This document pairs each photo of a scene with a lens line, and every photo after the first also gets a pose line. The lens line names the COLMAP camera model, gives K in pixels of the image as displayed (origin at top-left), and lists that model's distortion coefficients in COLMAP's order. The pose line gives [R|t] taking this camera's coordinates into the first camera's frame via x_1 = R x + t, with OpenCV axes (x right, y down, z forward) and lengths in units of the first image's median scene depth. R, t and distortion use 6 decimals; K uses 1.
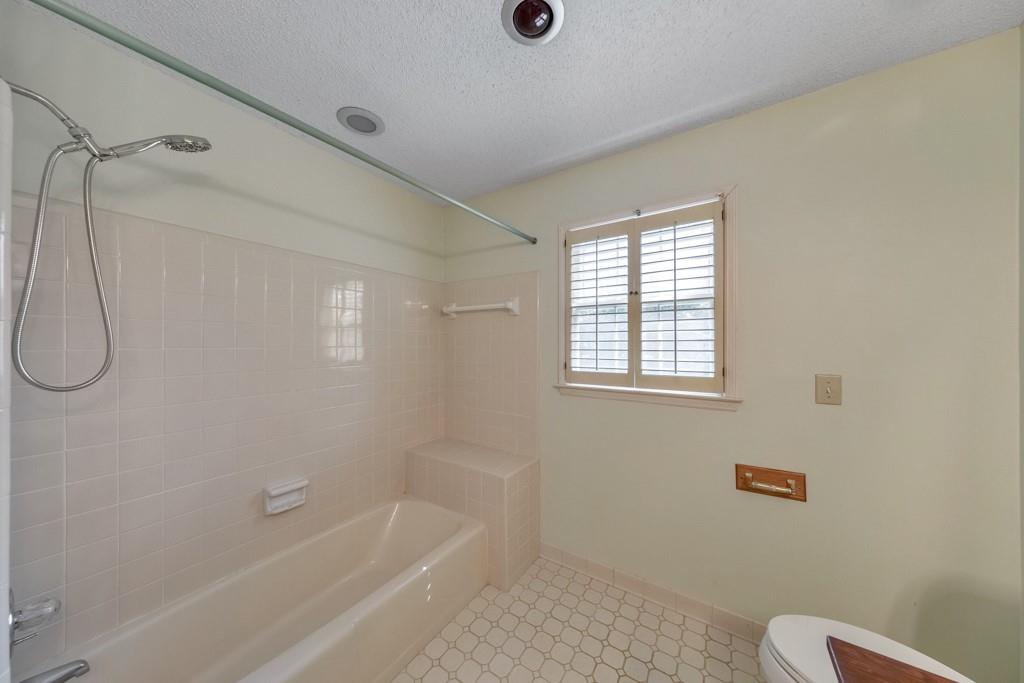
lens RADIAL K [[323.4, 0, 518.3], [0, 323.4, 342.9], [0, 0, 1]] dist [0.006662, -0.000295]
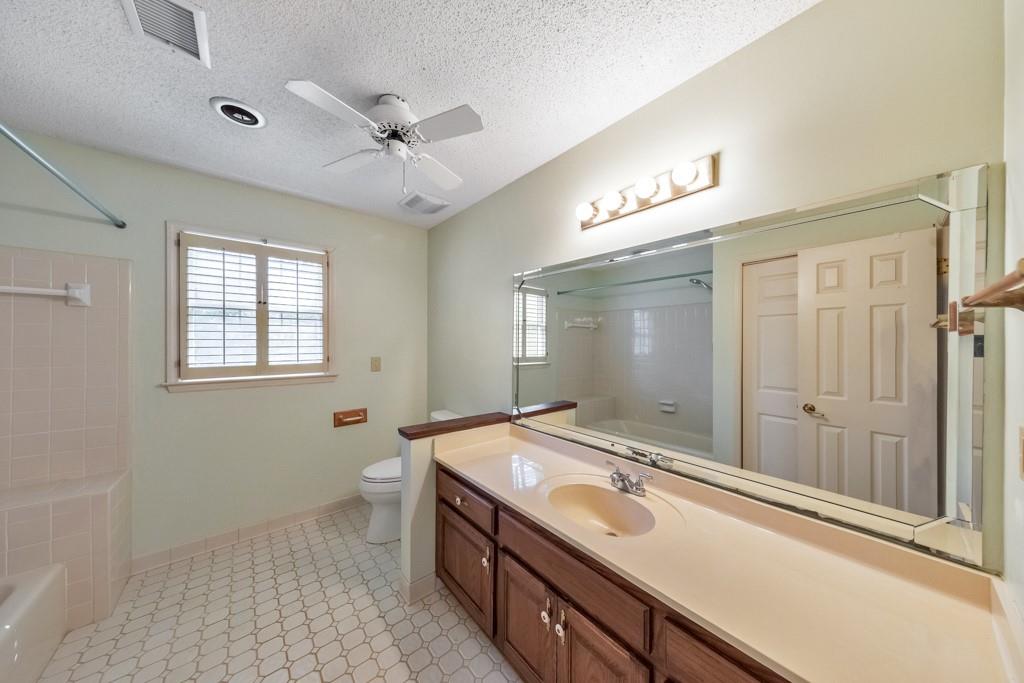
lens RADIAL K [[323.4, 0, 508.7], [0, 323.4, 343.4], [0, 0, 1]] dist [0.006662, -0.000295]
pose [[0.310525, -0.003375, 0.950559, -0.574875], [-0.006145, 0.999966, 0.005557, -0.004381], [-0.950545, -0.007567, 0.310493, -0.344353]]
